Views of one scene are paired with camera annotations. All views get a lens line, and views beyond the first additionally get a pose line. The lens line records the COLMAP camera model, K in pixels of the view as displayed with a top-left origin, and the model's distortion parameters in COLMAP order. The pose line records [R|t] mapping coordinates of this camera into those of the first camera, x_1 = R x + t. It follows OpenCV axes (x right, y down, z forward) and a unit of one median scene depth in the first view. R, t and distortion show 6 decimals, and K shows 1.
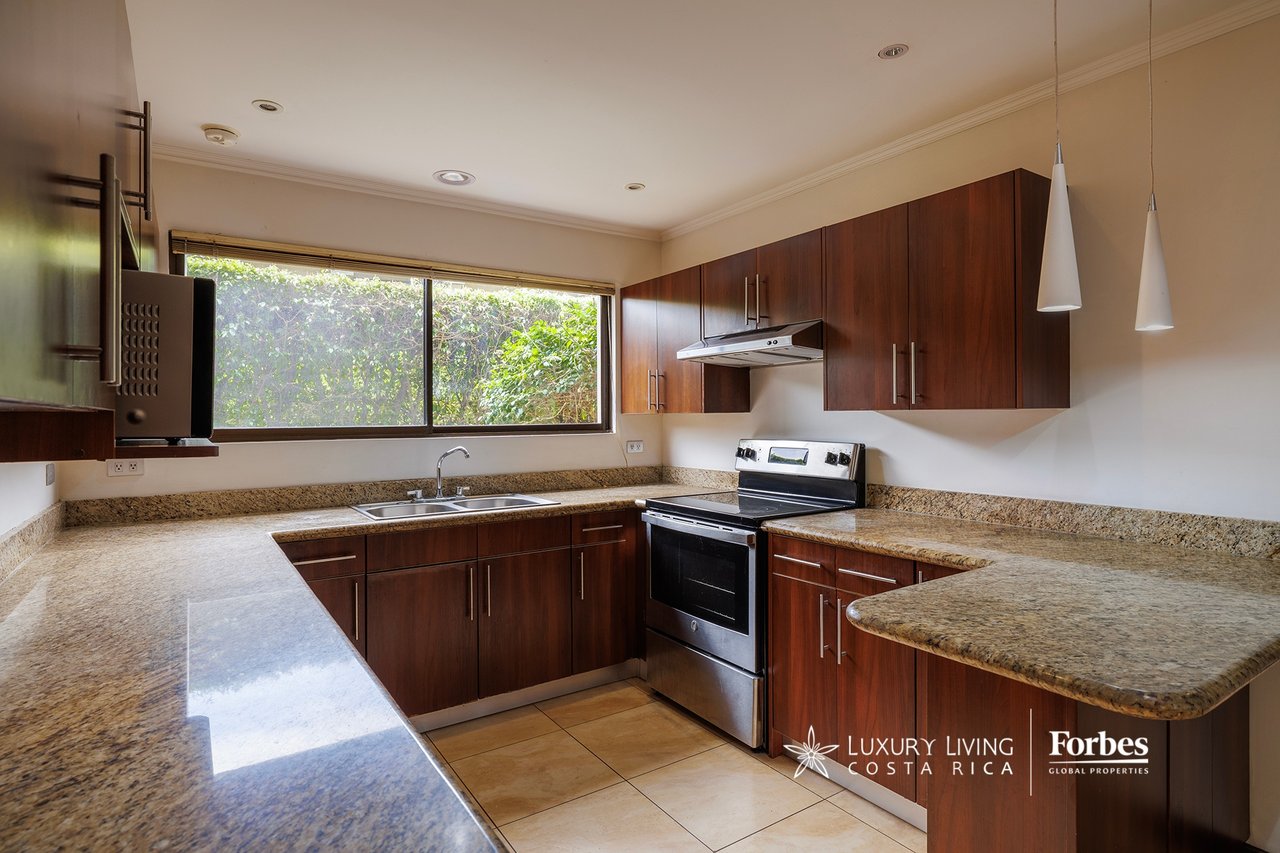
lens RADIAL K [[672.1, 0, 639.3], [0, 672.1, 414.5], [0, 0, 1]] dist [0.013124, -0.001464]
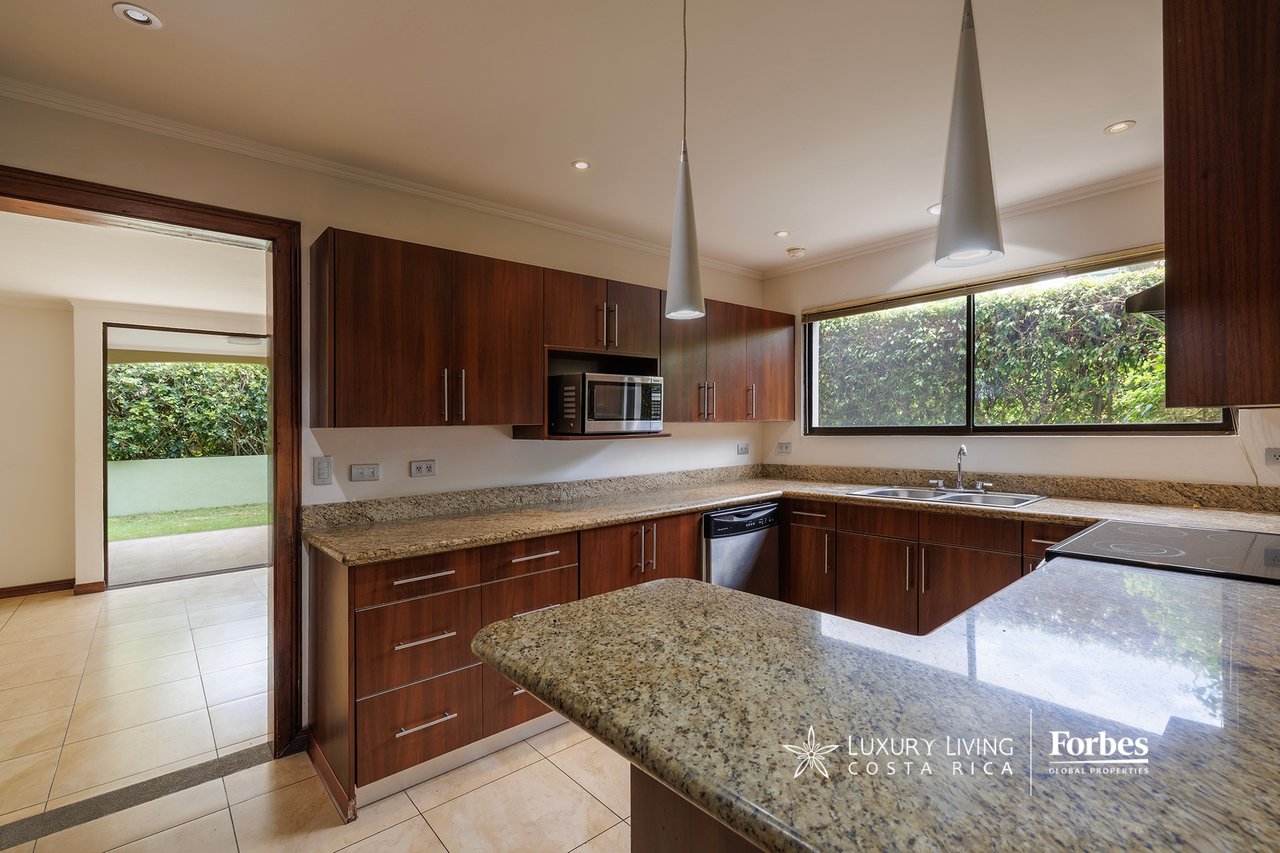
lens RADIAL K [[572.1, 0, 643.7], [0, 572.1, 426.1], [0, 0, 1]] dist [-0.001706, -0.000092]
pose [[0.115353, 0.006715, -0.993302, 0.594858], [0.023443, 0.999680, 0.009480, -0.003997], [0.993048, -0.024379, 0.115159, 0.363176]]
